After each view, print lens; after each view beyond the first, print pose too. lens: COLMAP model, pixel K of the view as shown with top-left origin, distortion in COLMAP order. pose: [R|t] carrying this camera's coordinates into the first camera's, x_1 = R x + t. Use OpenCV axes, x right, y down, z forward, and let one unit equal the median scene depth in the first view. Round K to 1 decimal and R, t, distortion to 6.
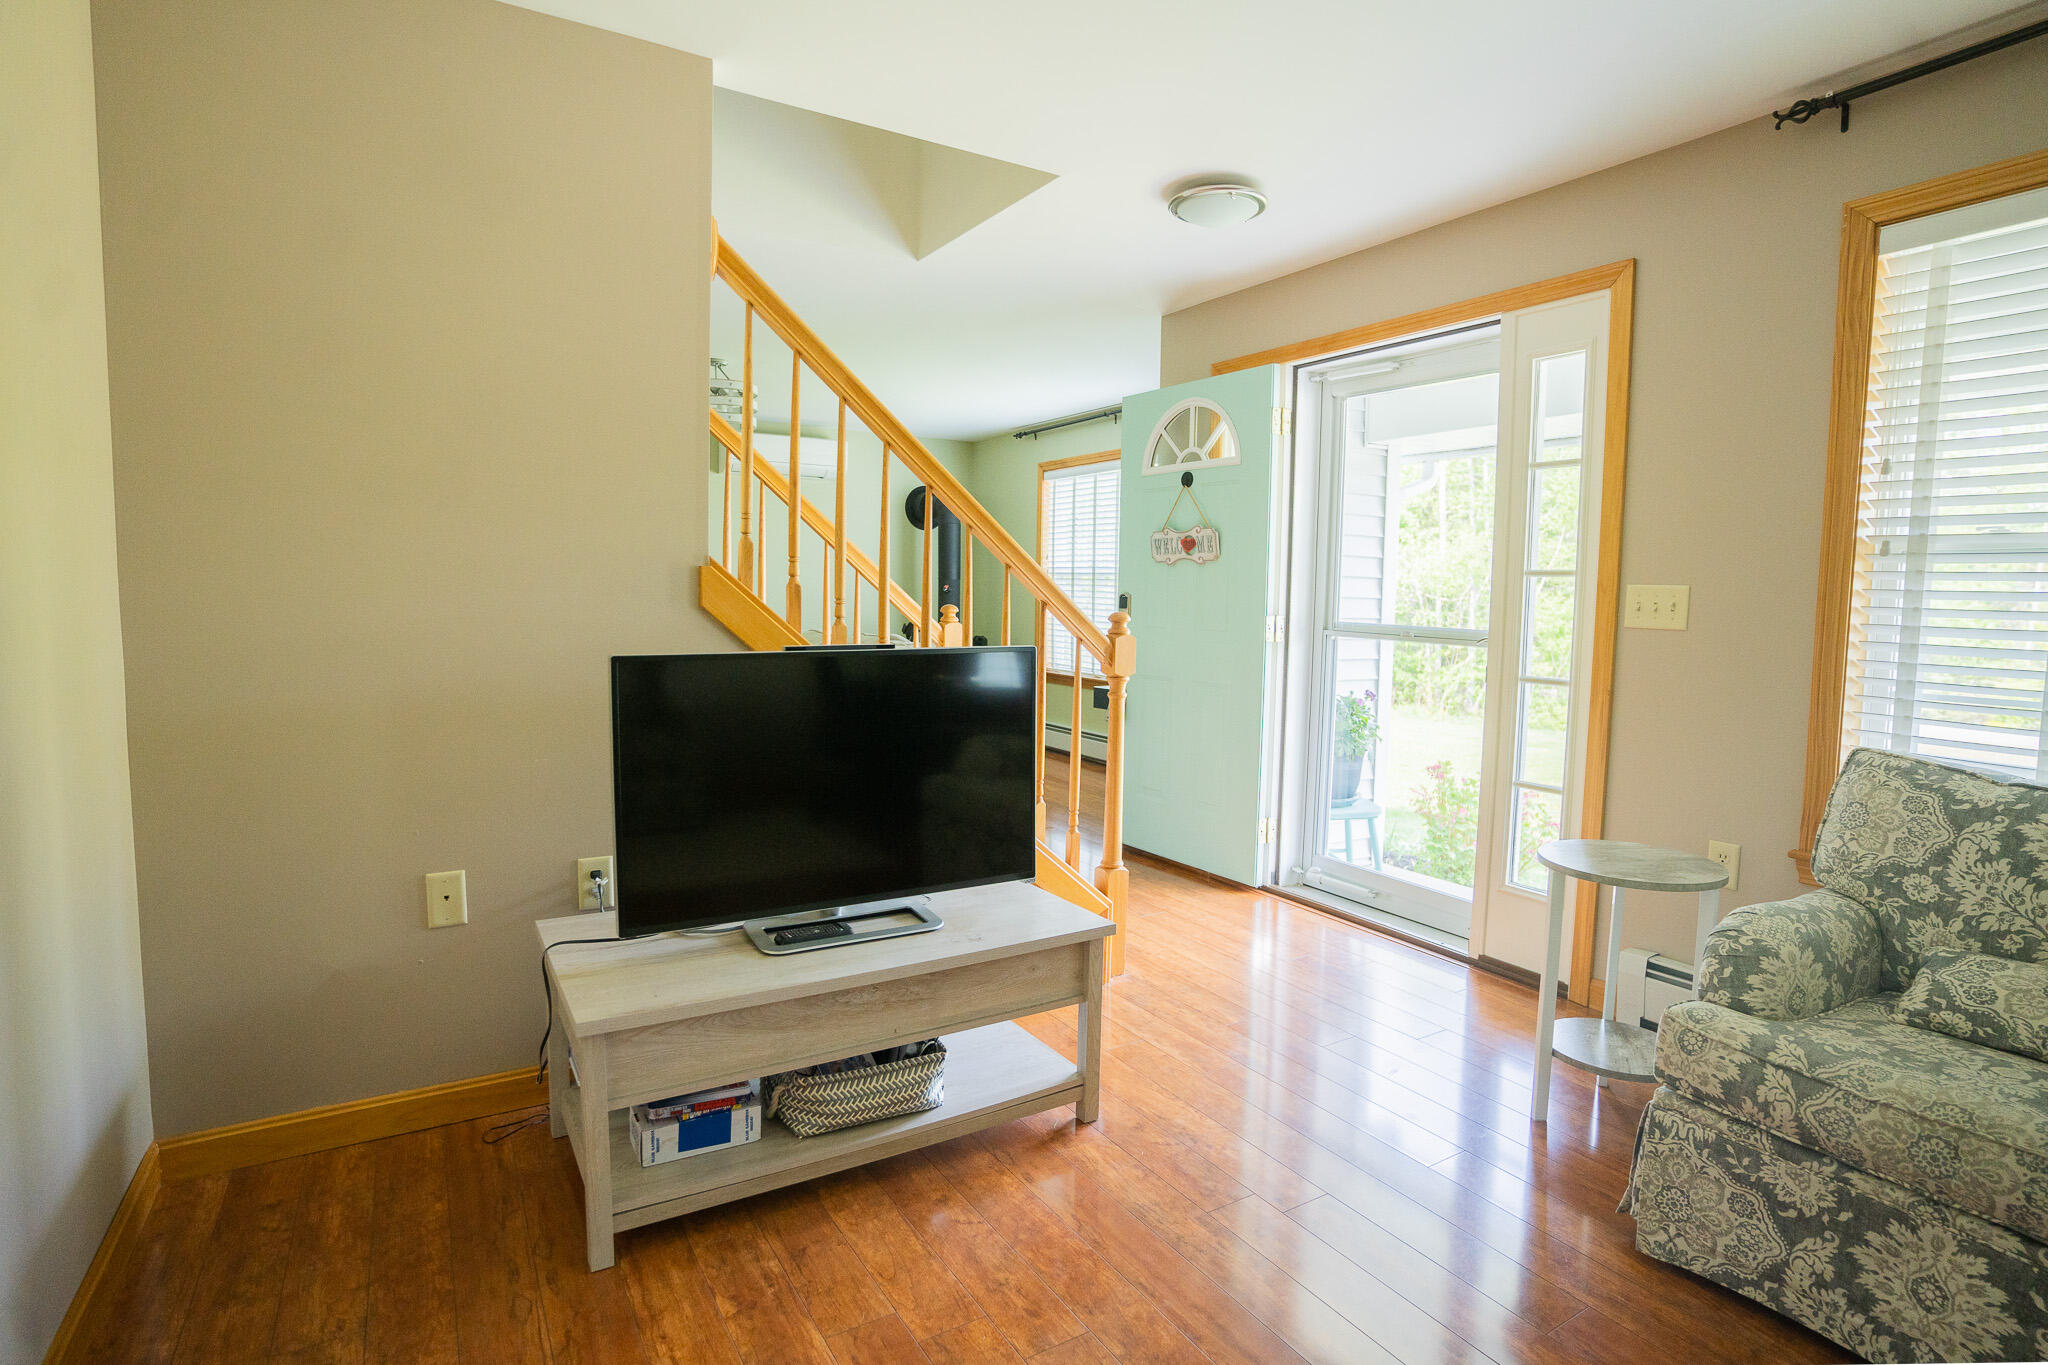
lens RADIAL K [[1007.8, 0, 1024.0], [0, 1007.8, 682.5], [0, 0, 1]] dist [-0.092042, 0.034517]
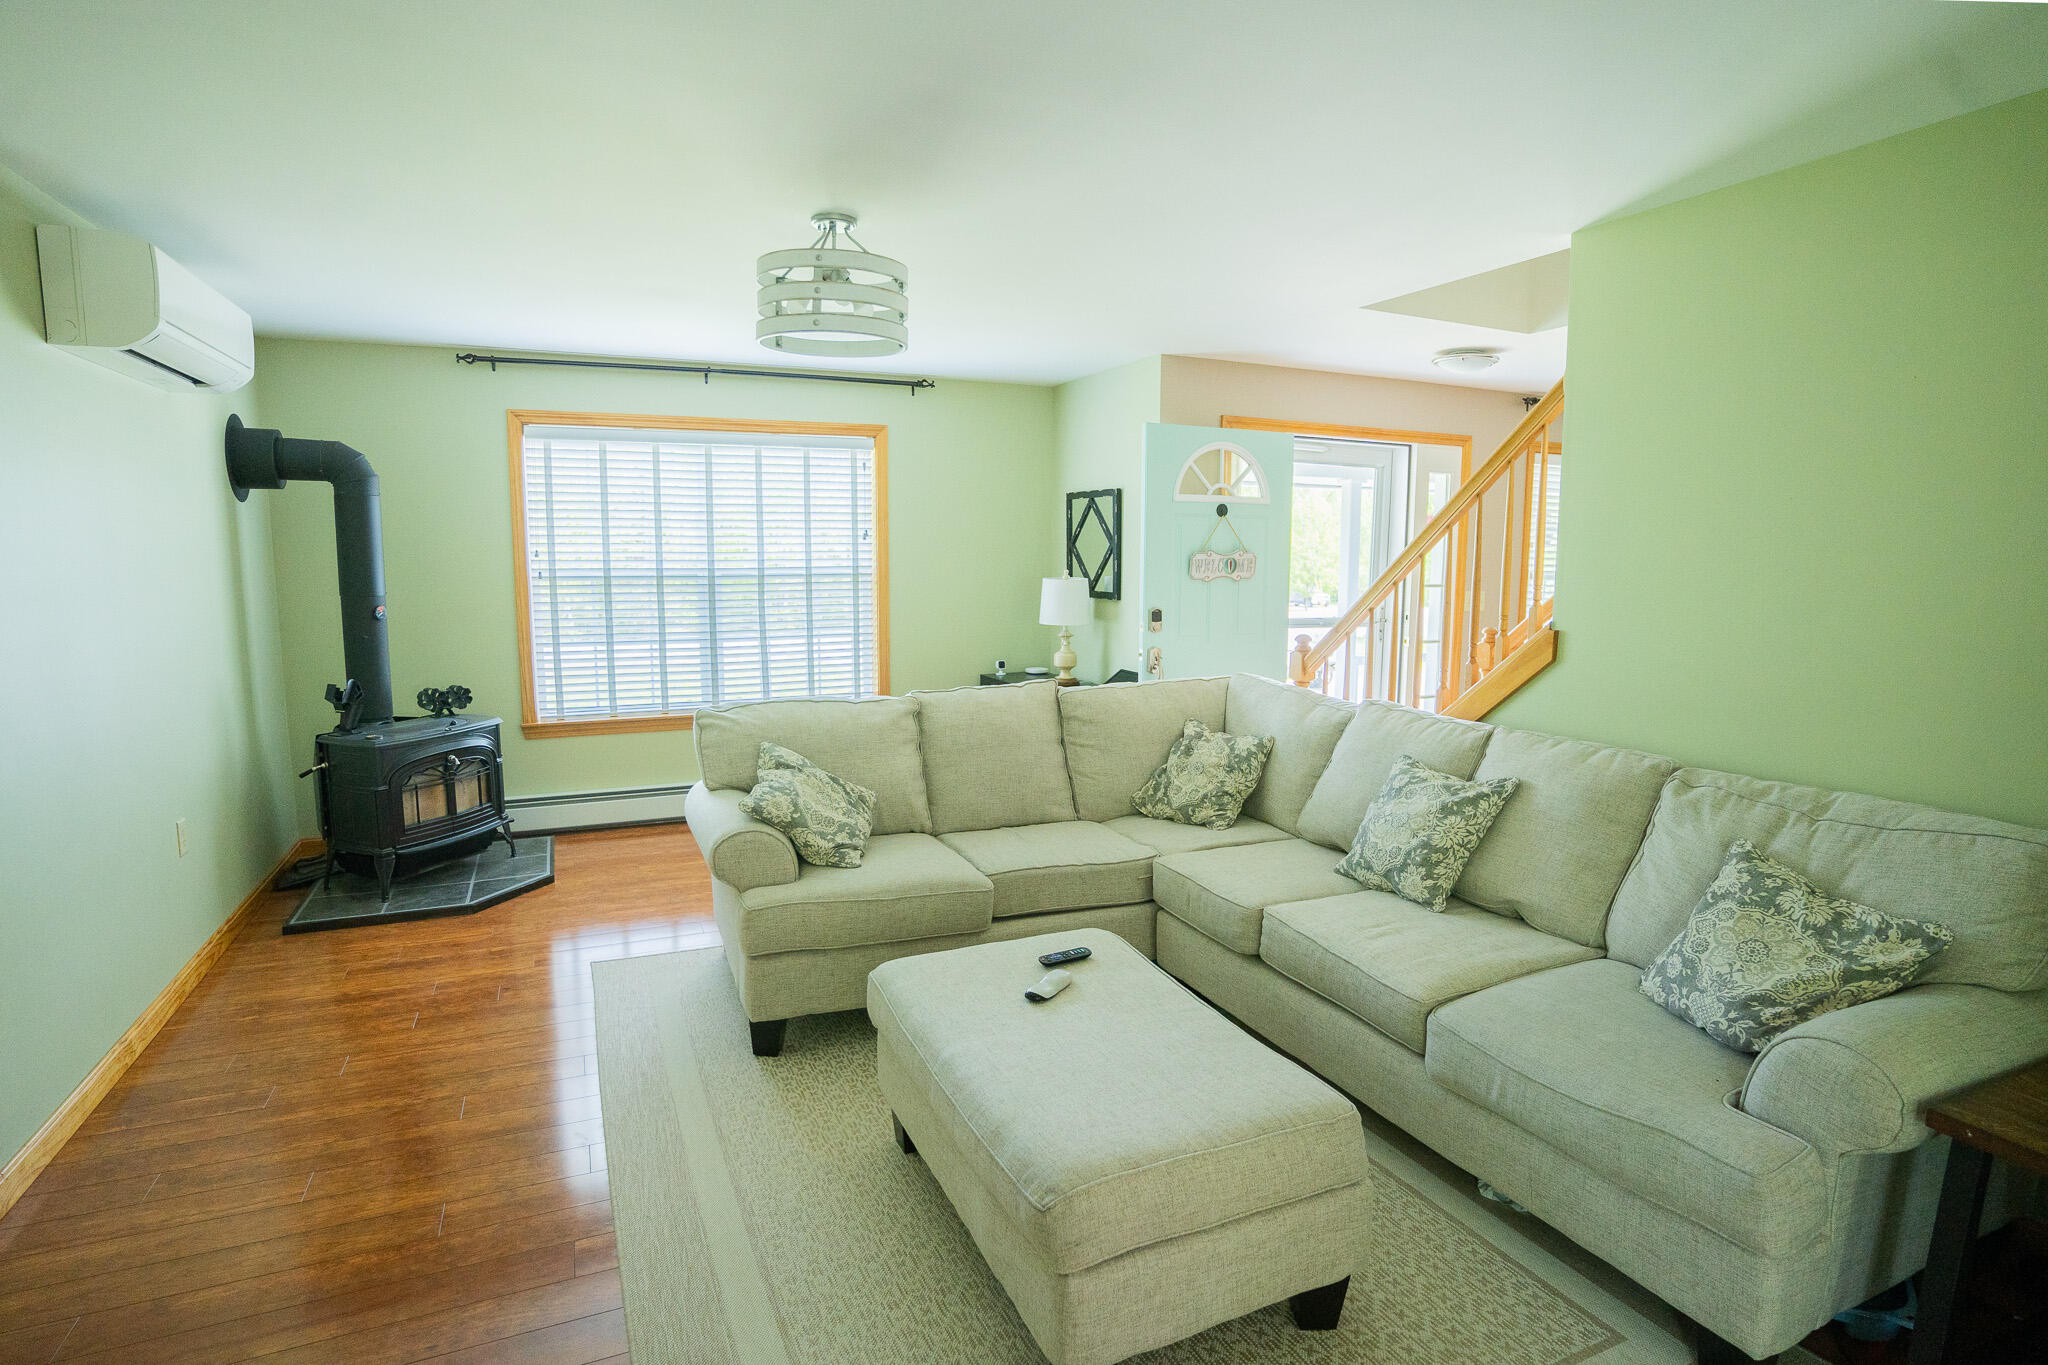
lens RADIAL K [[1007.8, 0, 1024.0], [0, 1007.8, 682.5], [0, 0, 1]] dist [-0.092042, 0.034517]
pose [[0.134042, -0.140688, 0.980938, -1.034596], [0.088581, 0.987610, 0.129541, -0.169062], [-0.987009, 0.069528, 0.144844, 1.035056]]
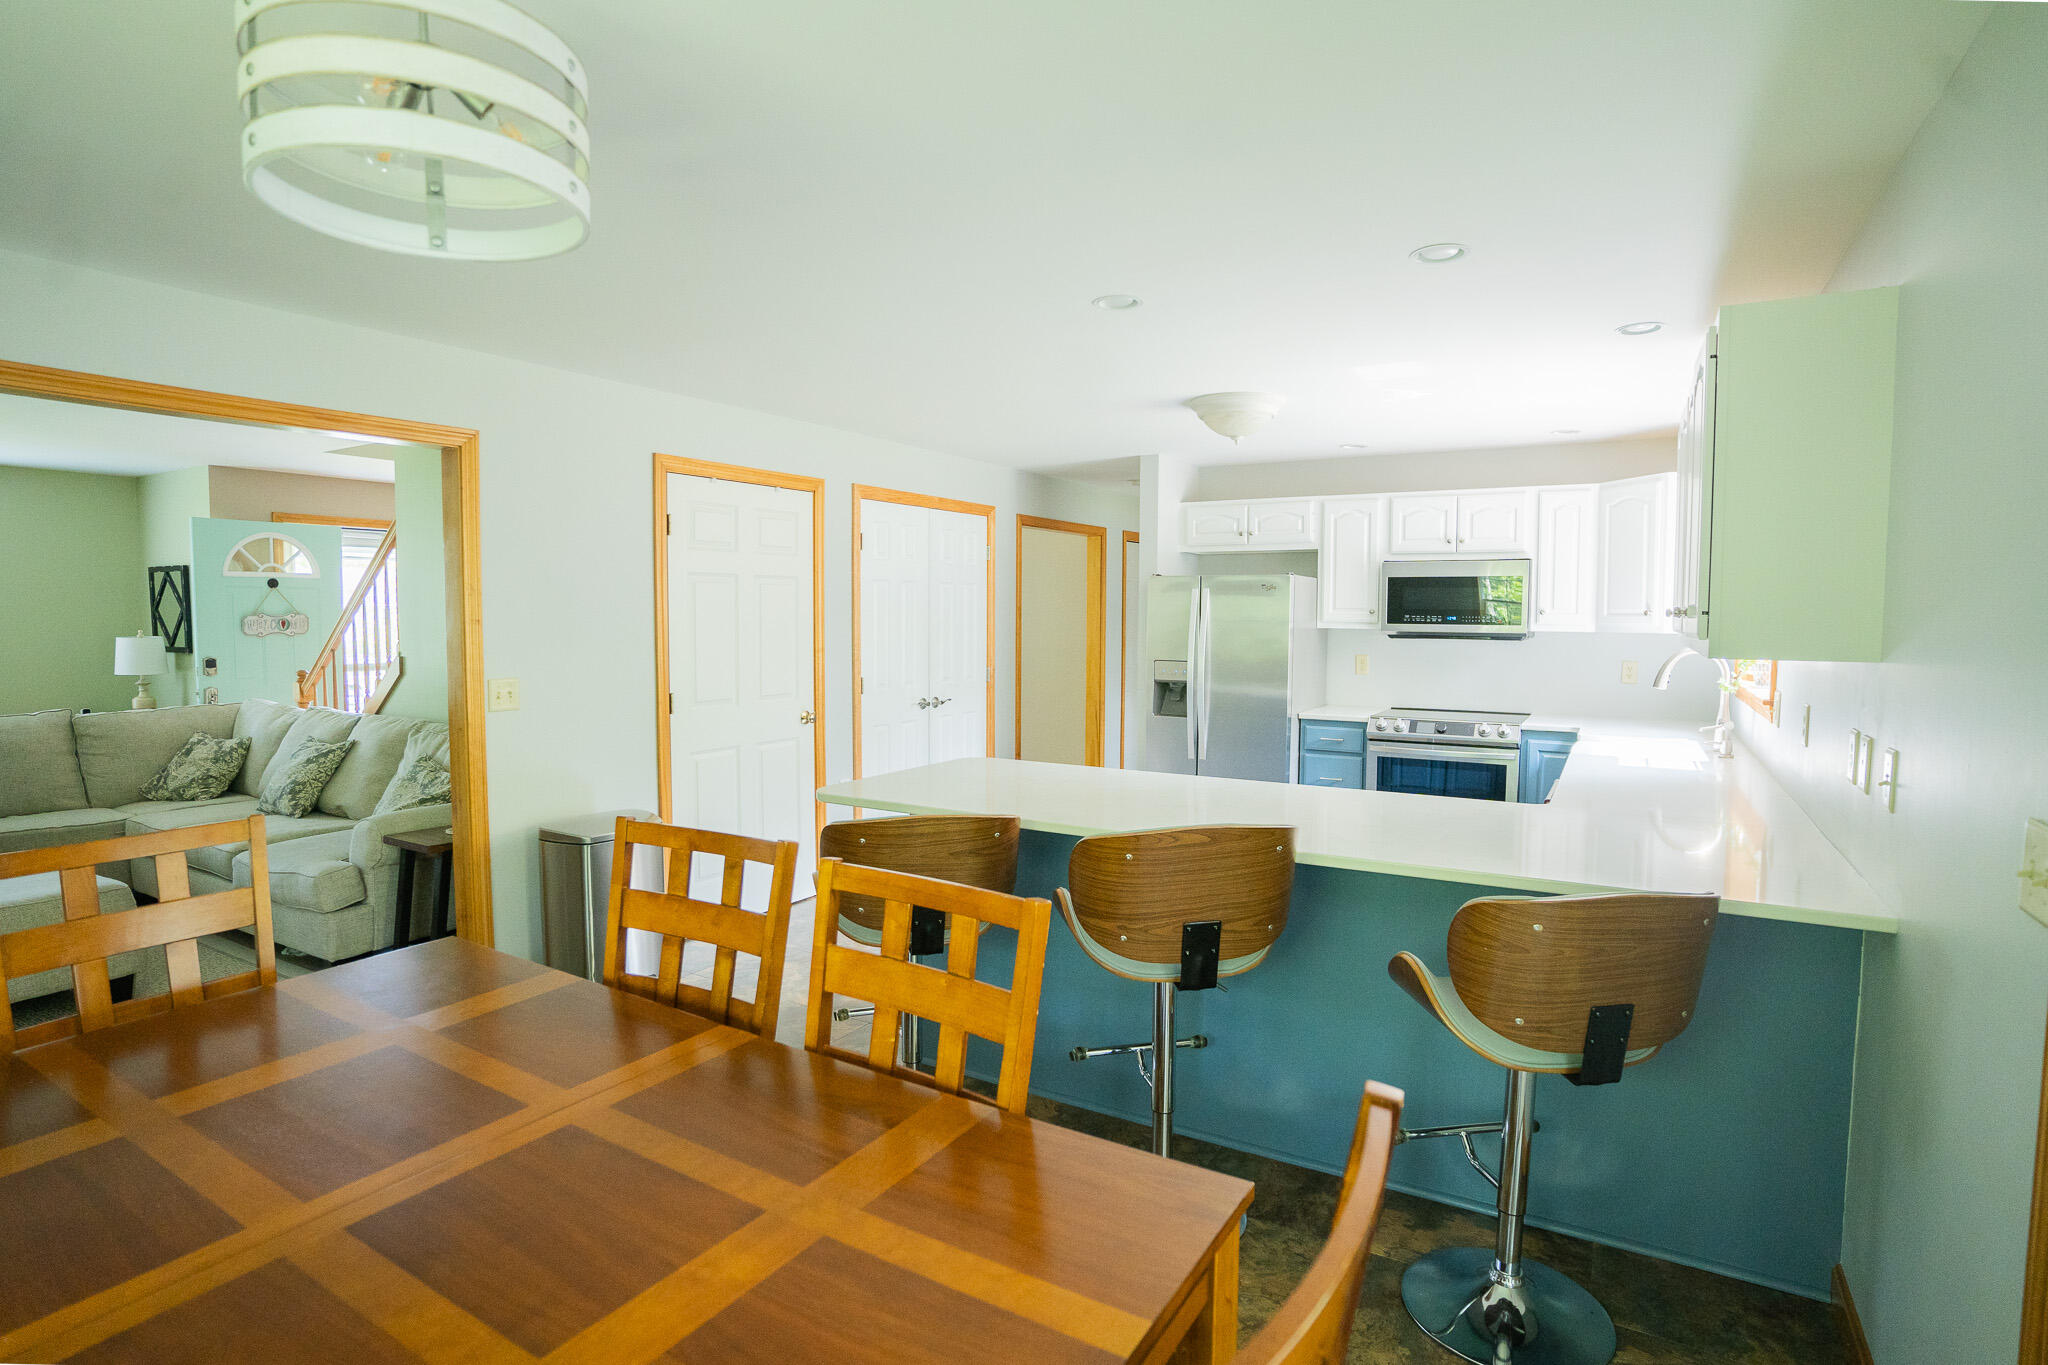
lens RADIAL K [[1007.8, 0, 1024.0], [0, 1007.8, 682.5], [0, 0, 1]] dist [-0.092042, 0.034517]
pose [[-0.467427, -0.072350, 0.881066, -1.700356], [0.071853, 0.990239, 0.119435, -0.138233], [-0.881107, 0.119134, -0.457666, 0.641923]]
